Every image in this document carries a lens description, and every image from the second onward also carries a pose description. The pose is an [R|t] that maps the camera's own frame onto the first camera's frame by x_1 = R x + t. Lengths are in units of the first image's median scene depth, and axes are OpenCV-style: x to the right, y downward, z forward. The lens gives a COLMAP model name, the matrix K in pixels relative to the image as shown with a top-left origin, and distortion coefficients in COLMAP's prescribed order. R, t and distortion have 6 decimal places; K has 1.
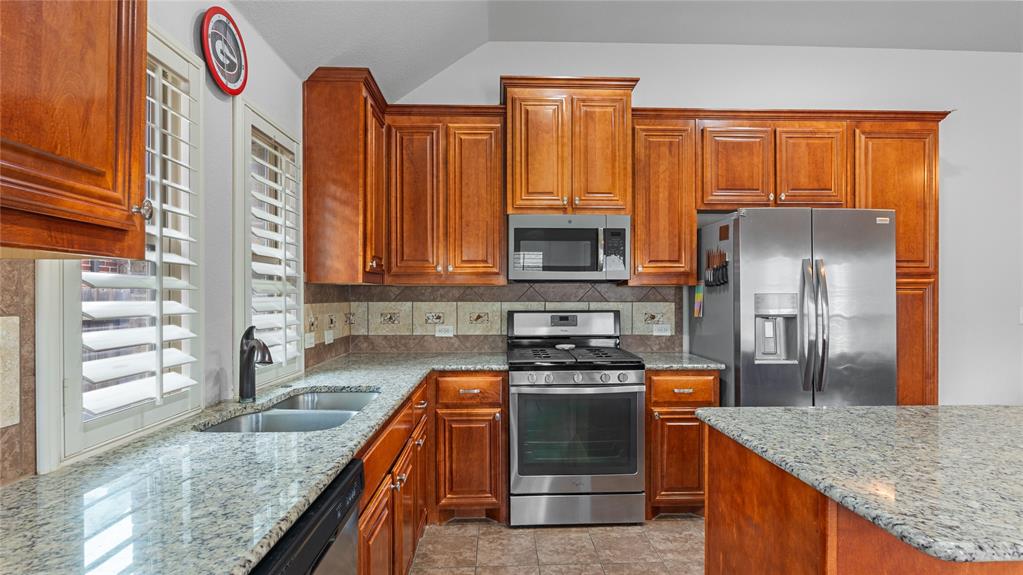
lens RADIAL K [[478.8, 0, 517.2], [0, 478.8, 301.6], [0, 0, 1]] dist [-0.006495, 0.002542]
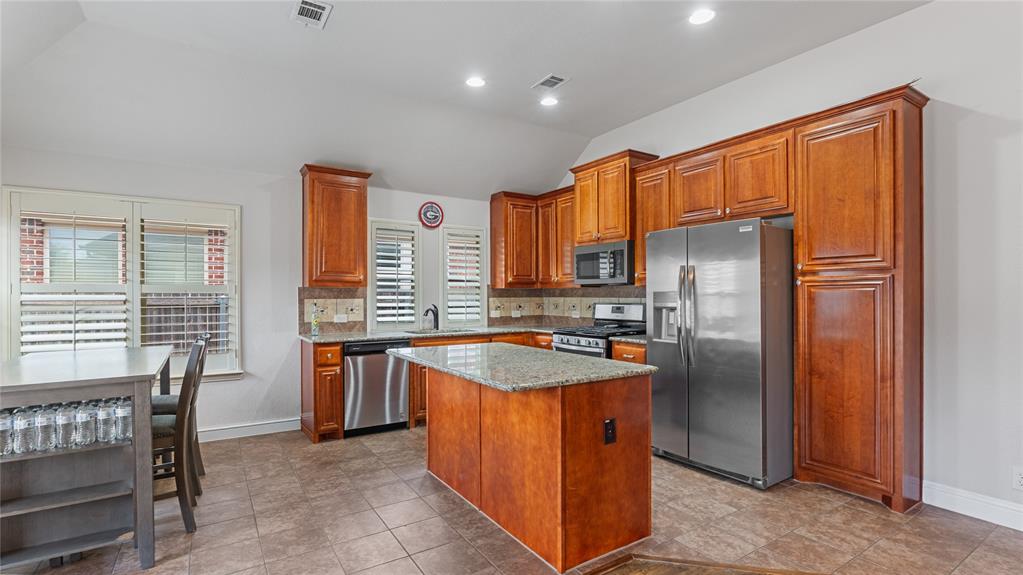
lens RADIAL K [[478.8, 0, 531.8], [0, 478.8, 296.9], [0, 0, 1]] dist [-0.006495, 0.002542]
pose [[0.543015, 0.001924, -0.839721, 1.294428], [-0.006372, 0.999978, -0.001829, 0.003341], [0.839699, 0.006344, 0.543015, -0.069540]]
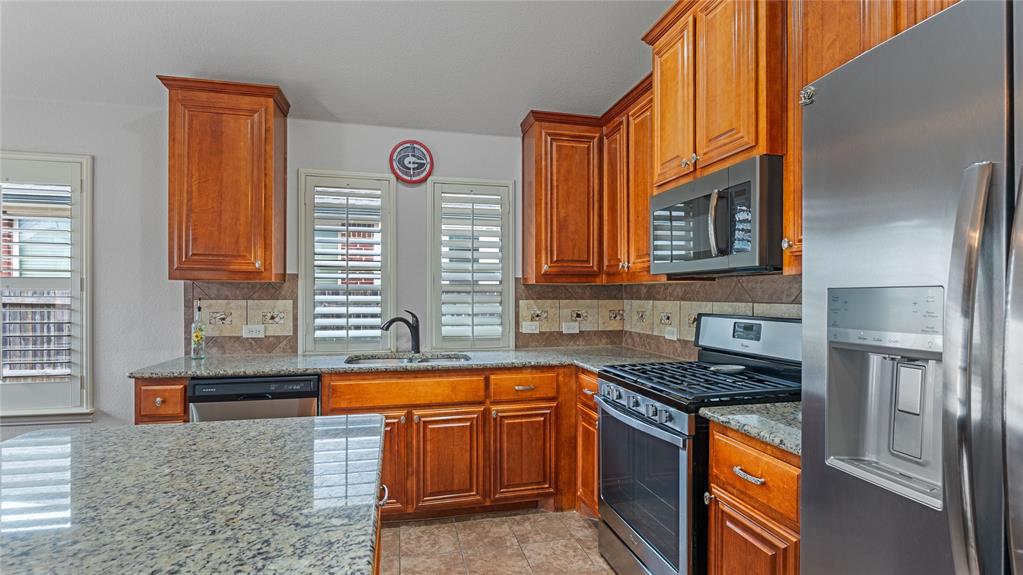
lens RADIAL K [[478.8, 0, 516.1], [0, 478.8, 295.5], [0, 0, 1]] dist [-0.006495, 0.002542]
pose [[0.199774, 0.002230, -0.979839, 0.719067], [-0.013845, 0.999904, -0.000547, -0.005363], [0.979744, 0.013676, 0.199786, 0.575451]]
